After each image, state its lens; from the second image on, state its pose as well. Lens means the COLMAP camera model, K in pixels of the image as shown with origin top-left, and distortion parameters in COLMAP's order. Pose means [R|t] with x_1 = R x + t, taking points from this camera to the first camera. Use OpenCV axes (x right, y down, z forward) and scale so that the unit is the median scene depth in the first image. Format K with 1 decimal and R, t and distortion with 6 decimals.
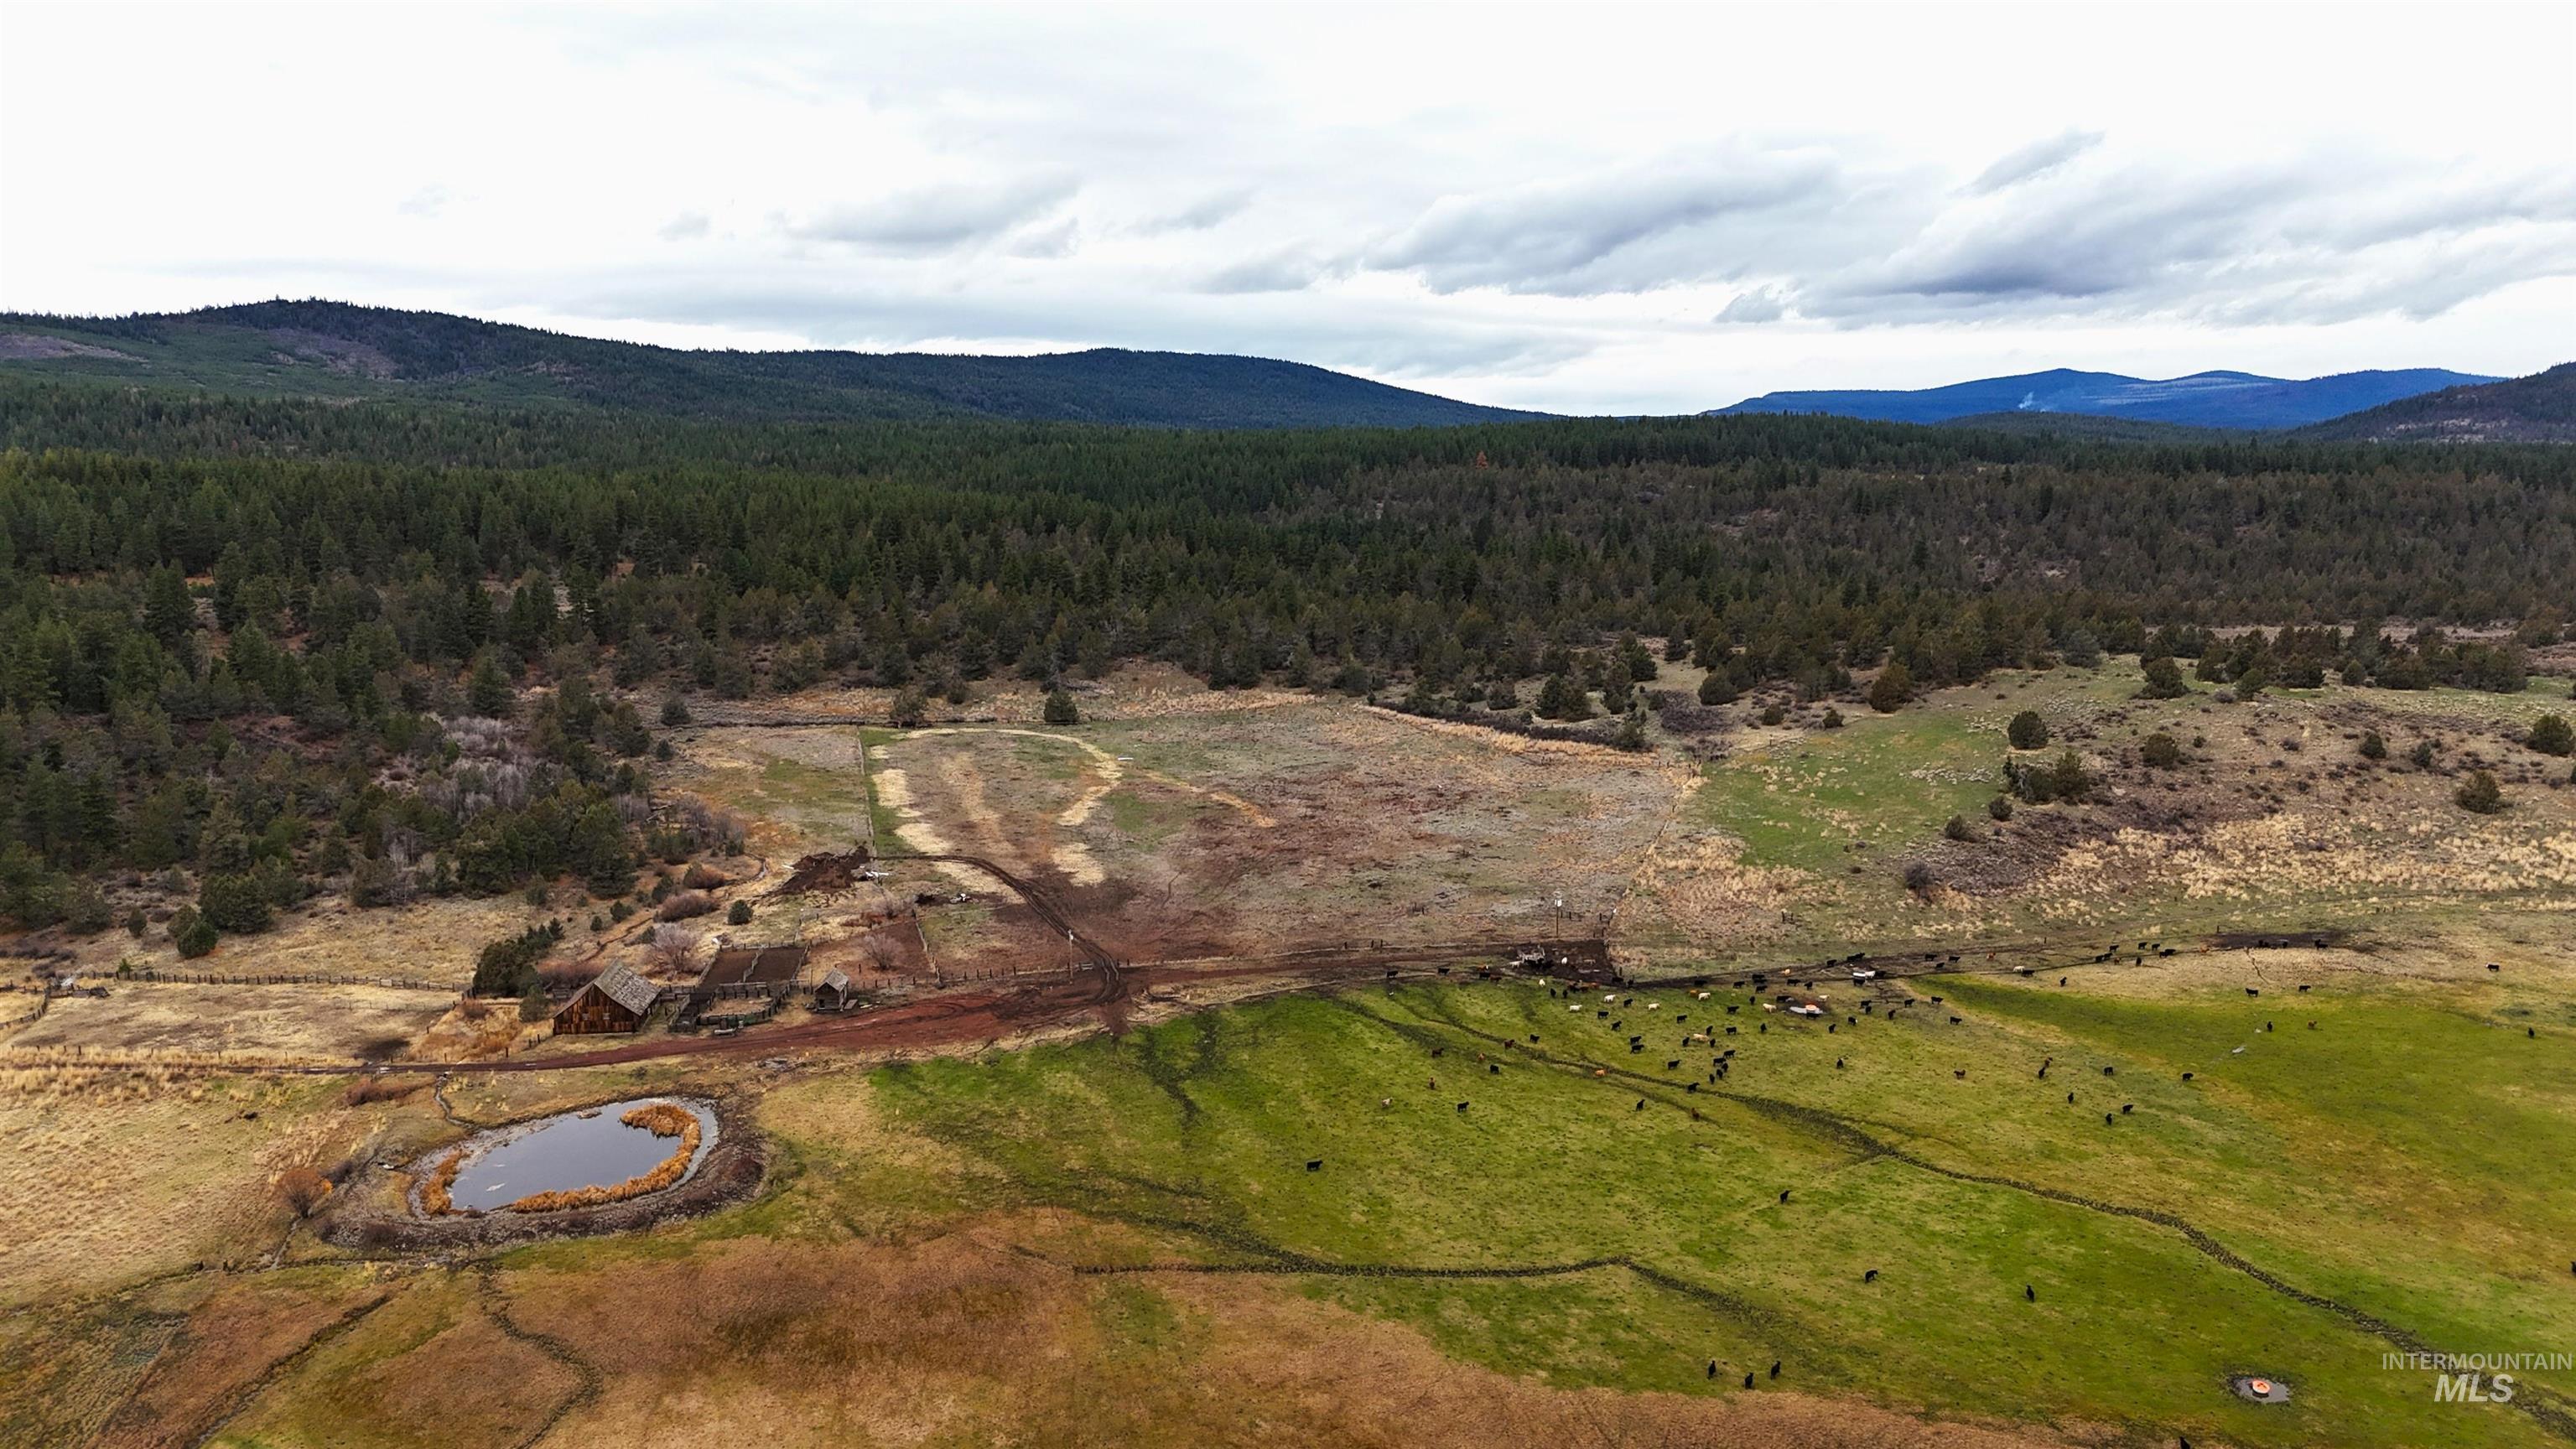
lens RADIAL K [[1880.5, 0, 1280.2], [0, 1880.5, 717.4], [0, 0, 1]] dist [0.094956, -0.096262]
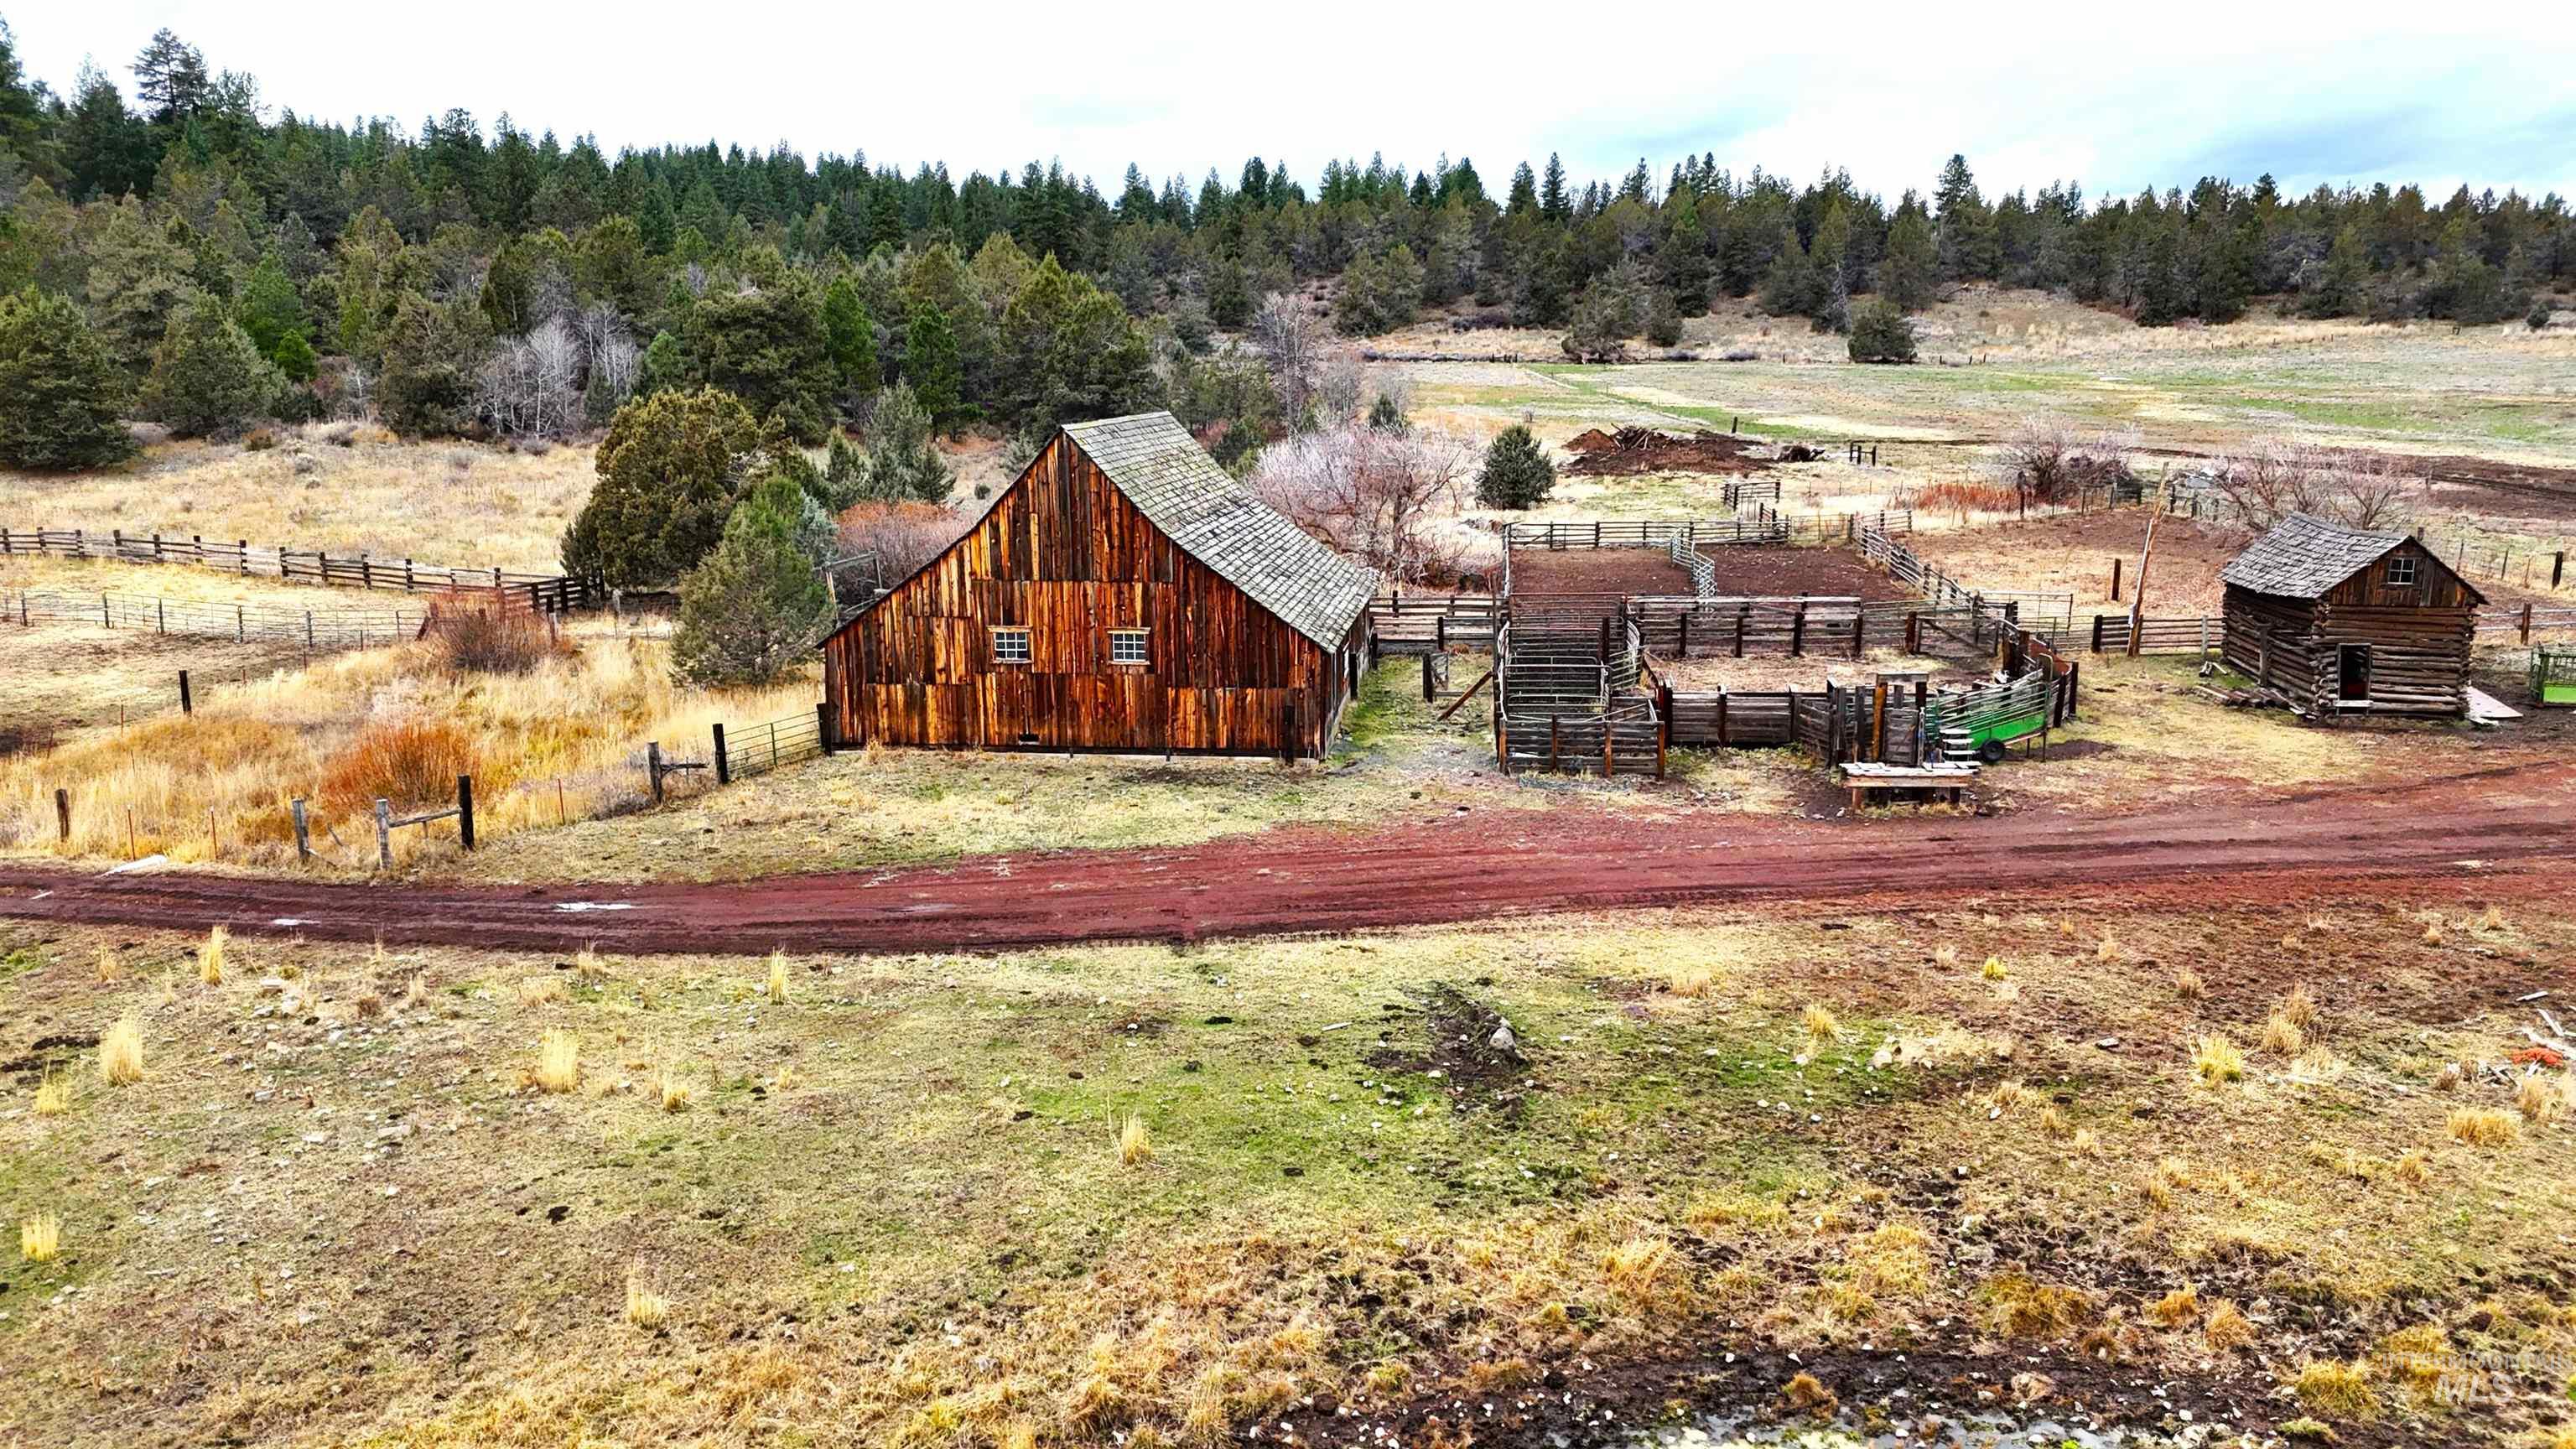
lens RADIAL K [[1880.5, 0, 1280.2], [0, 1880.5, 717.4], [0, 0, 1]] dist [0.094956, -0.096262]
pose [[0.974849, 0.035377, -0.220041, -0.212720], [-0.025953, 0.998624, 0.045576, 0.107680], [0.221350, -0.038719, 0.974425, 0.588587]]
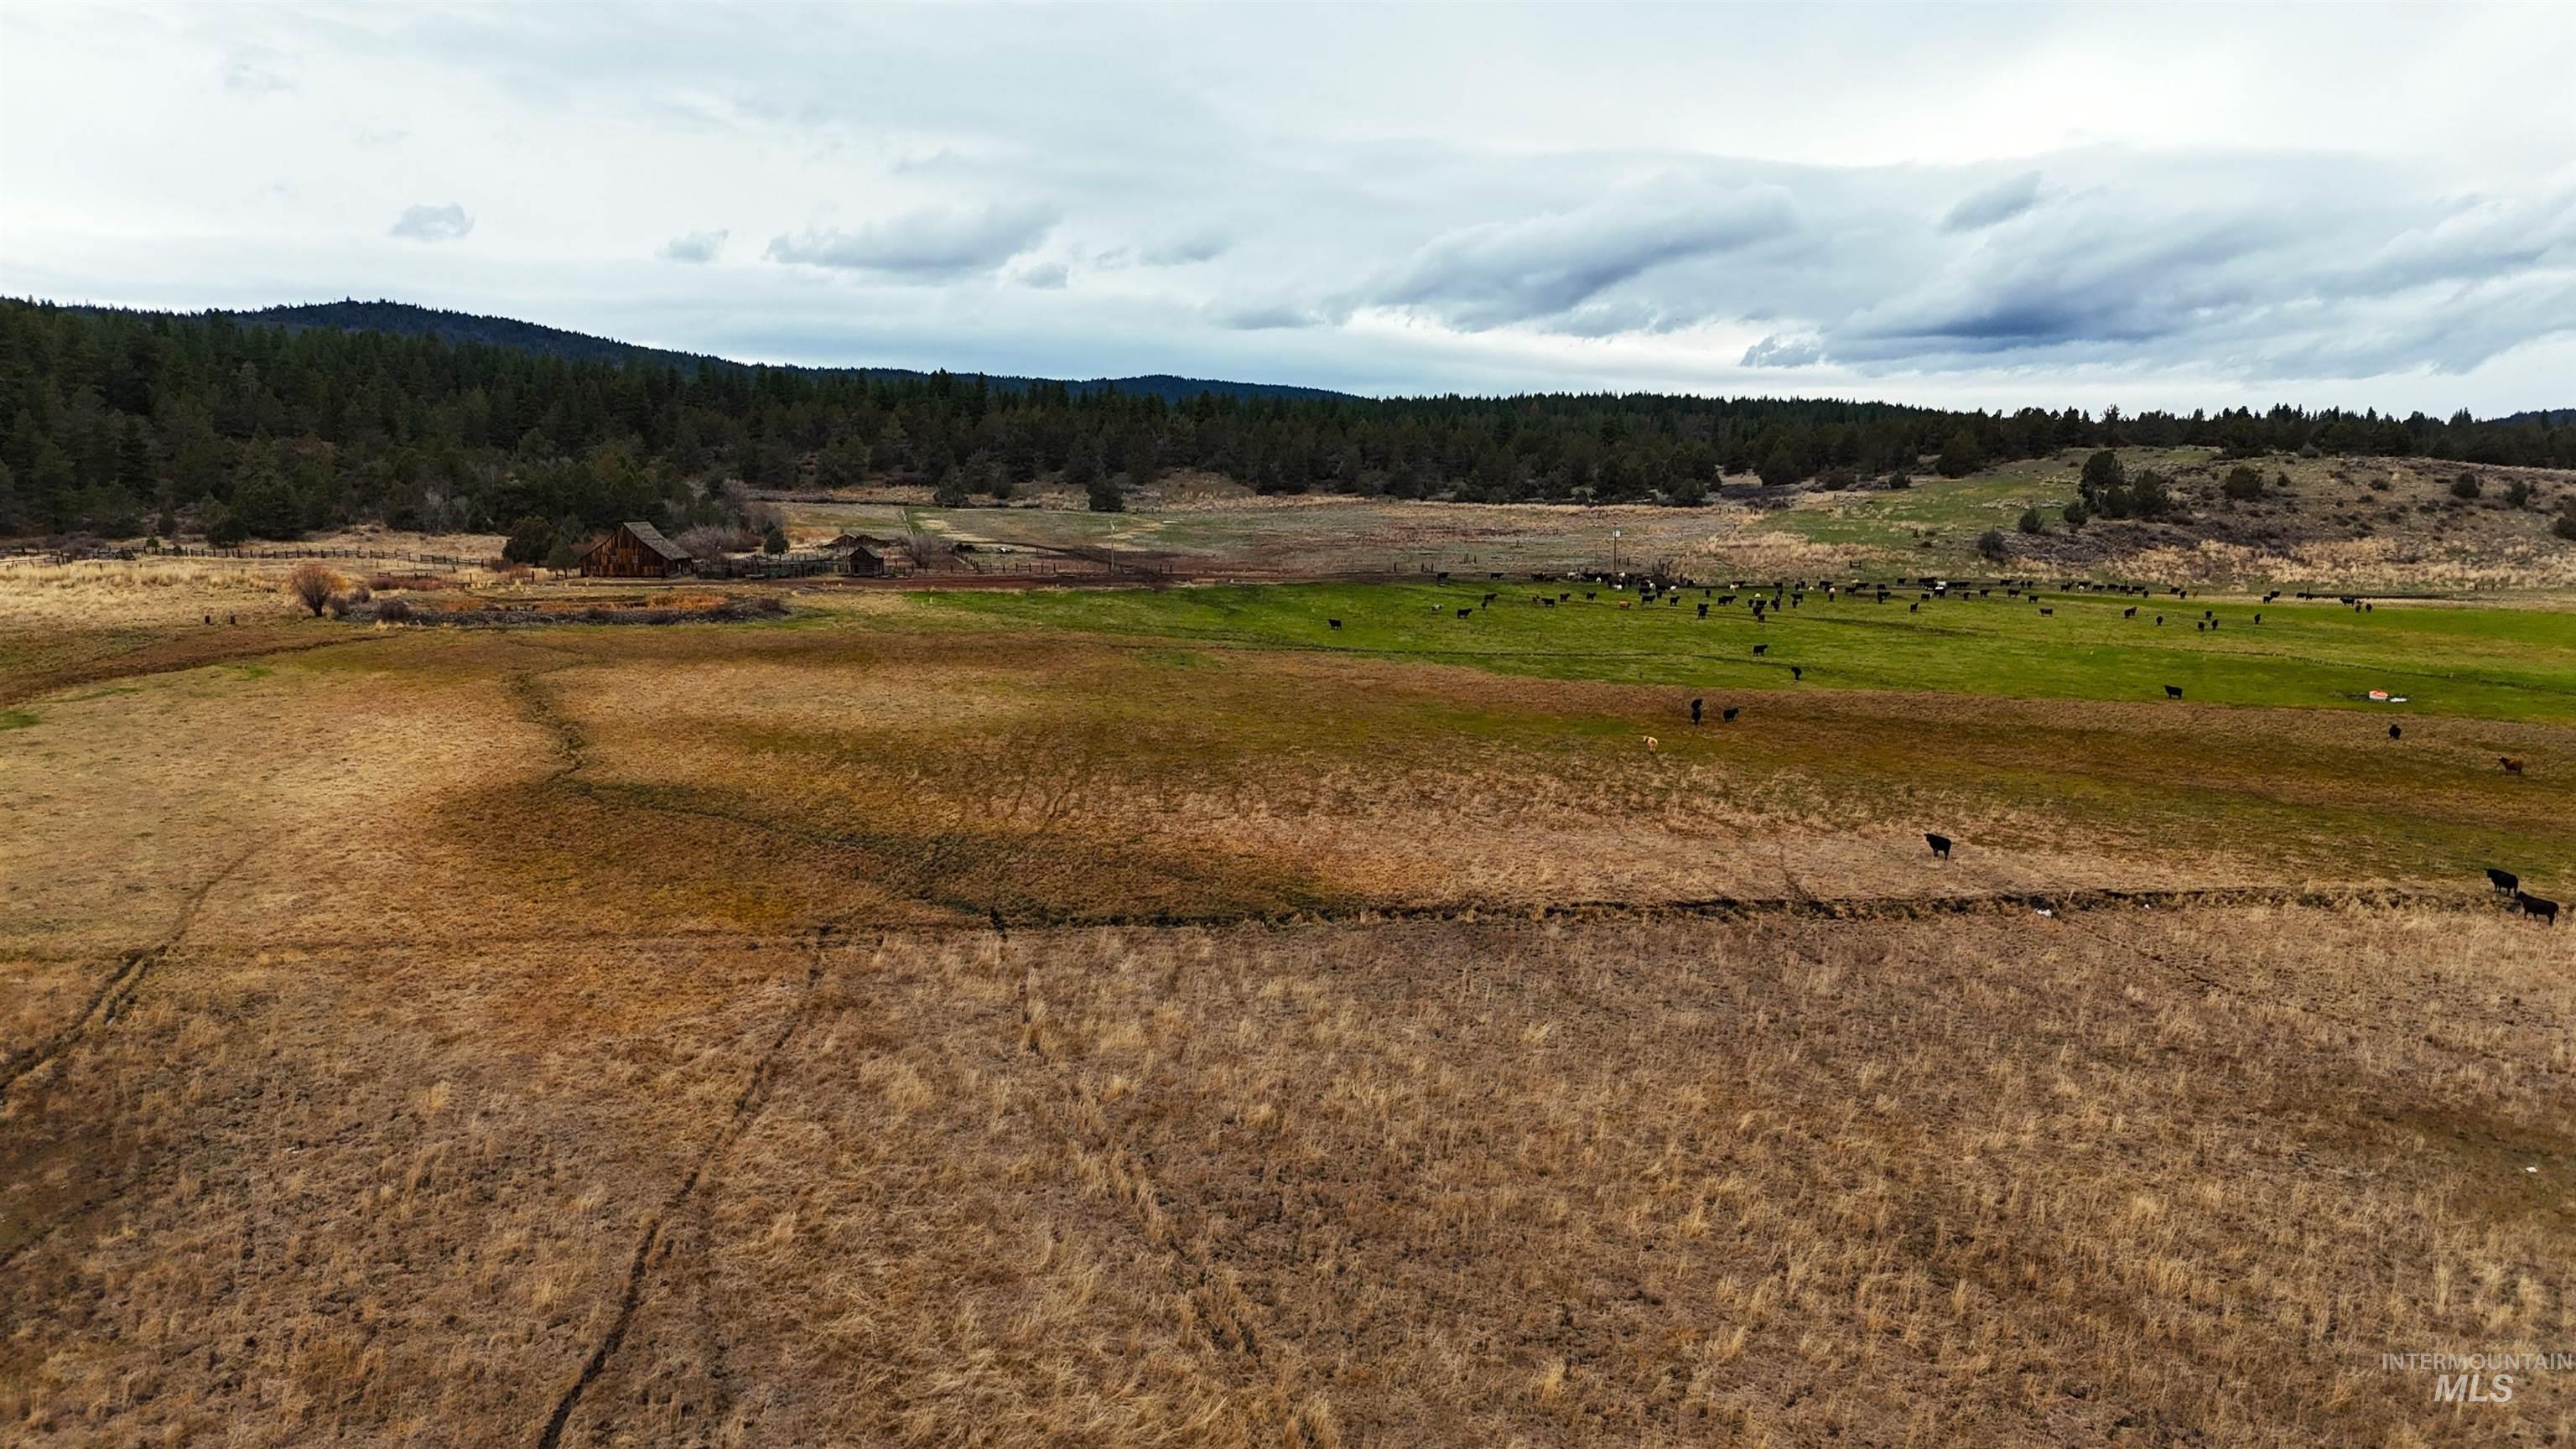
lens RADIAL K [[1880.5, 0, 1280.2], [0, 1880.5, 717.4], [0, 0, 1]] dist [0.094956, -0.096262]
pose [[0.999573, 0.014715, -0.025252, 0.001199], [-0.015384, 0.999531, -0.026497, 0.179160], [0.024850, 0.026874, 0.999330, 0.026705]]
